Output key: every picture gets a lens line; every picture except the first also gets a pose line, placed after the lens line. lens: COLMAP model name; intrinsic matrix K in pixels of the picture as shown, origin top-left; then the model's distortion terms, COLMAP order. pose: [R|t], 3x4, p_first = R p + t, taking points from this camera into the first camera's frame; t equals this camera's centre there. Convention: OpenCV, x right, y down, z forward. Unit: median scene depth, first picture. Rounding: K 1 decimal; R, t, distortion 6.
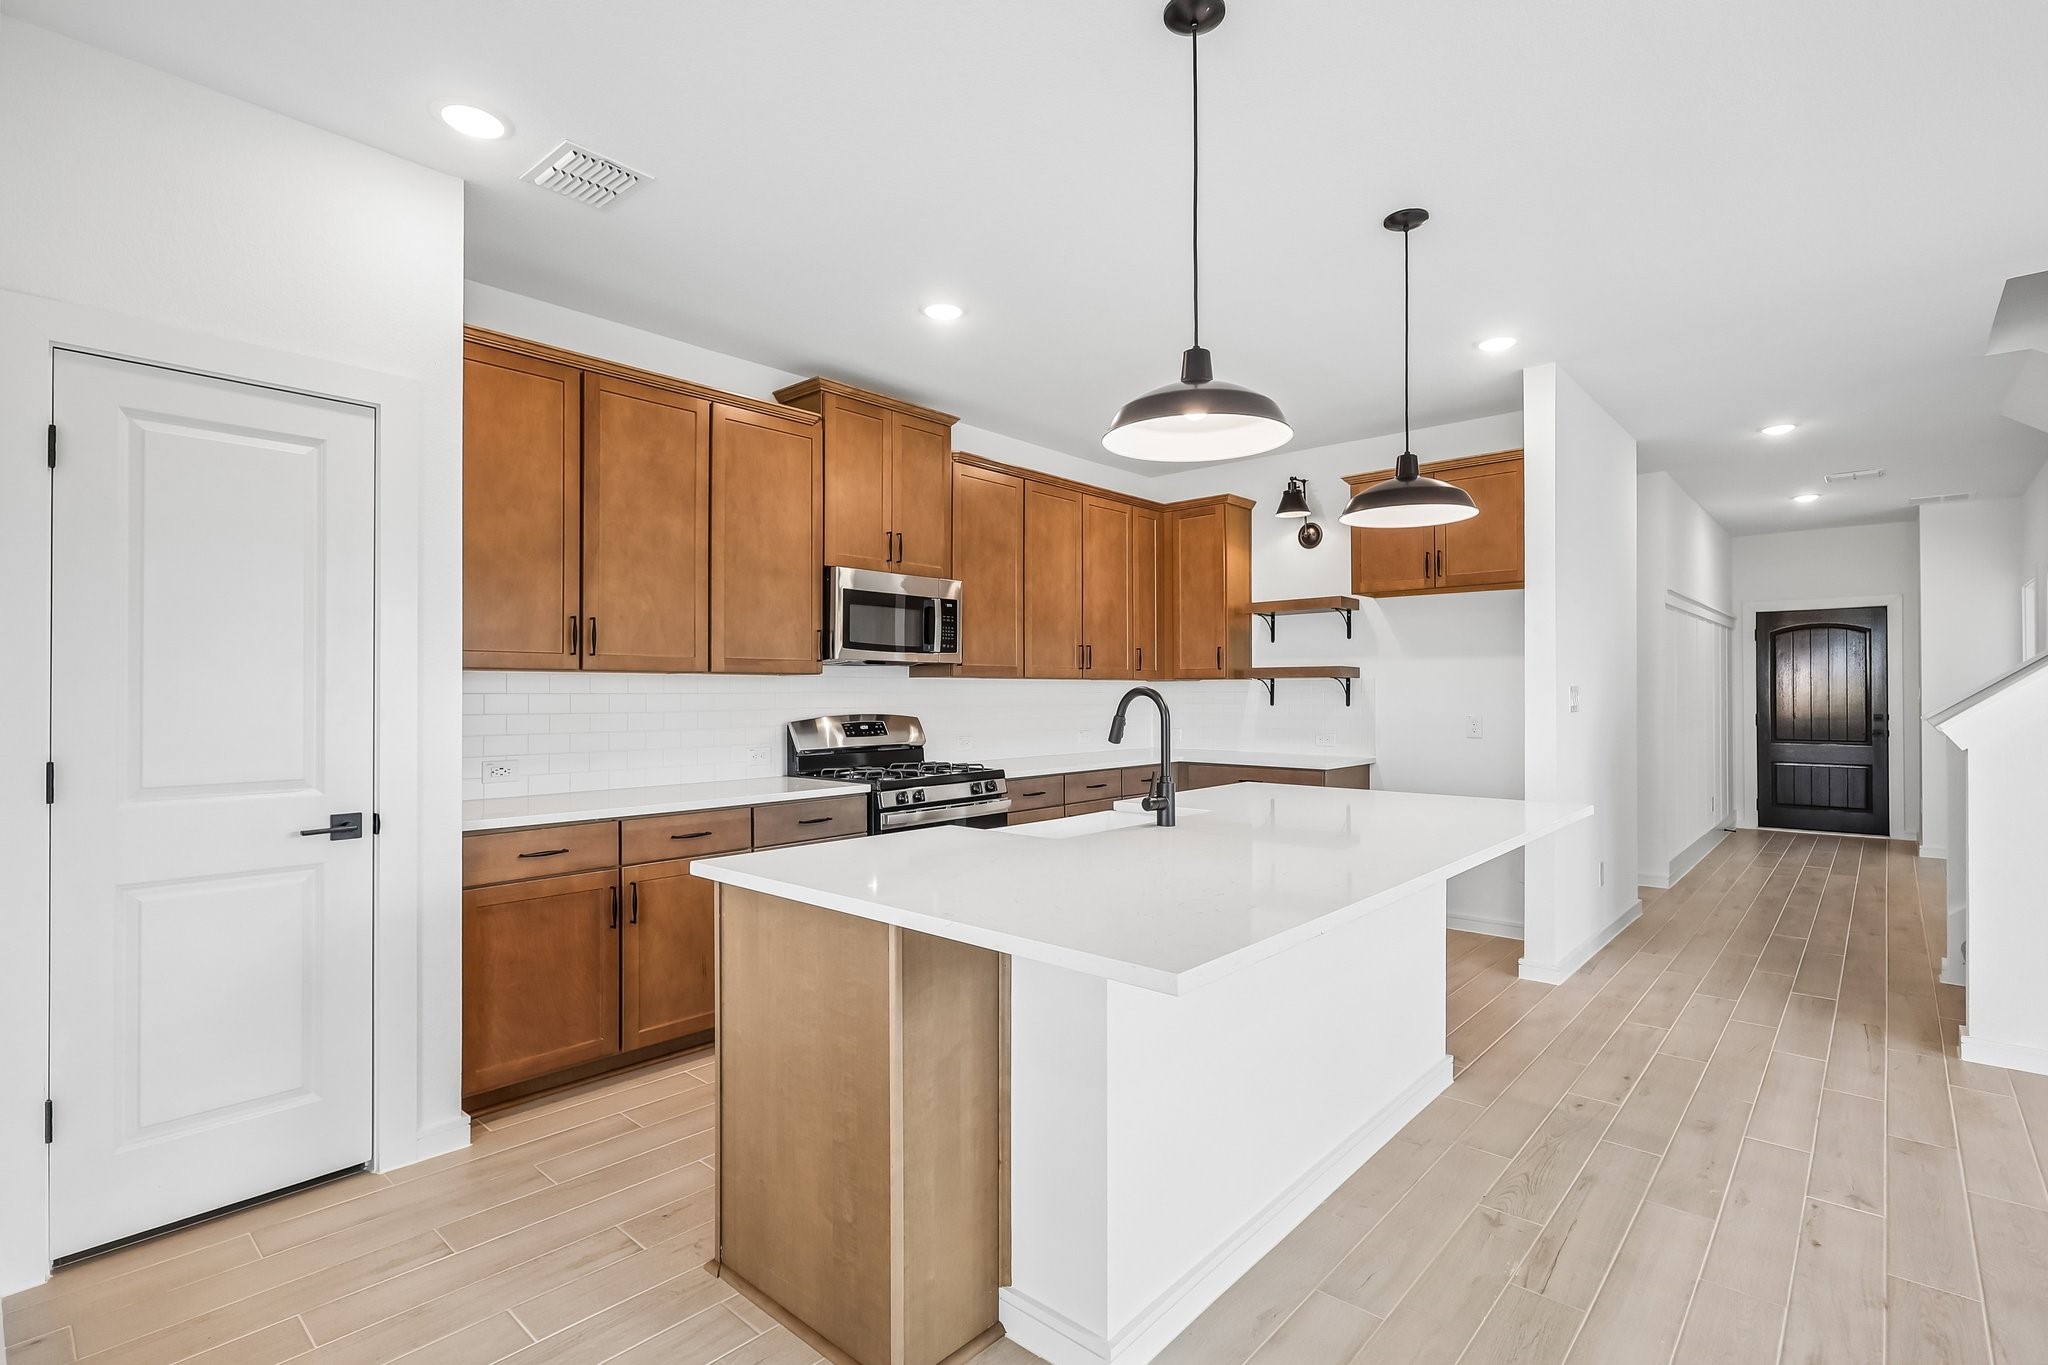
lens RADIAL K [[963.8, 0, 1003.6], [0, 963.8, 683.8], [0, 0, 1]] dist [0.015458, 0.001518]
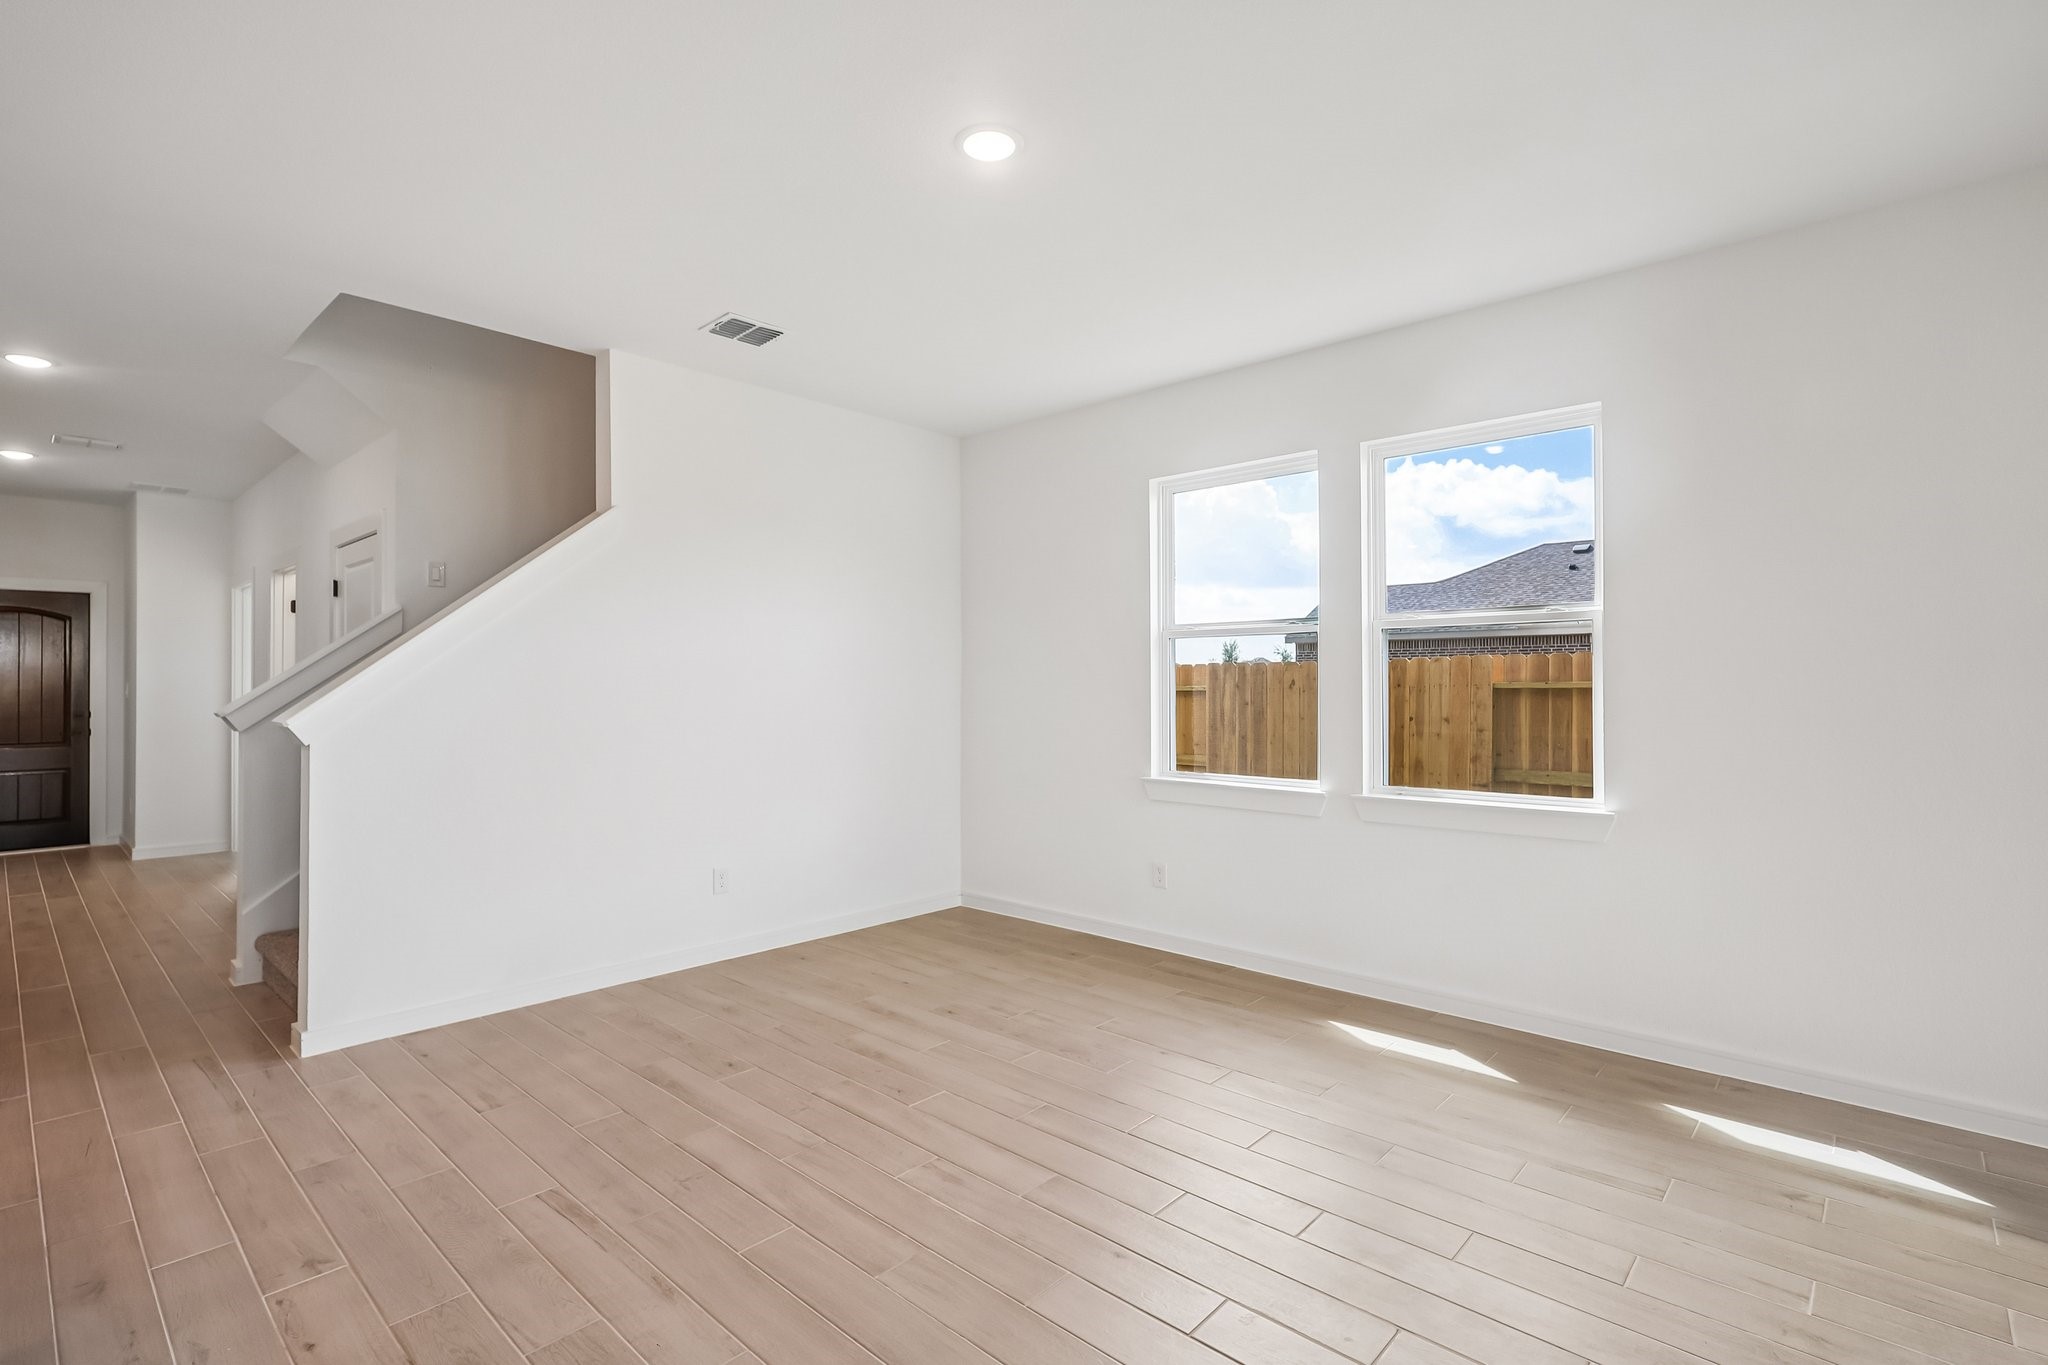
lens RADIAL K [[963.8, 0, 1021.4], [0, 963.8, 680.5], [0, 0, 1]] dist [0.015458, 0.001518]
pose [[0.014631, 0.007488, 0.999865, -0.002442], [-0.009989, 0.999923, -0.007343, 0.000542], [-0.999843, -0.009880, 0.014705, 0.170087]]
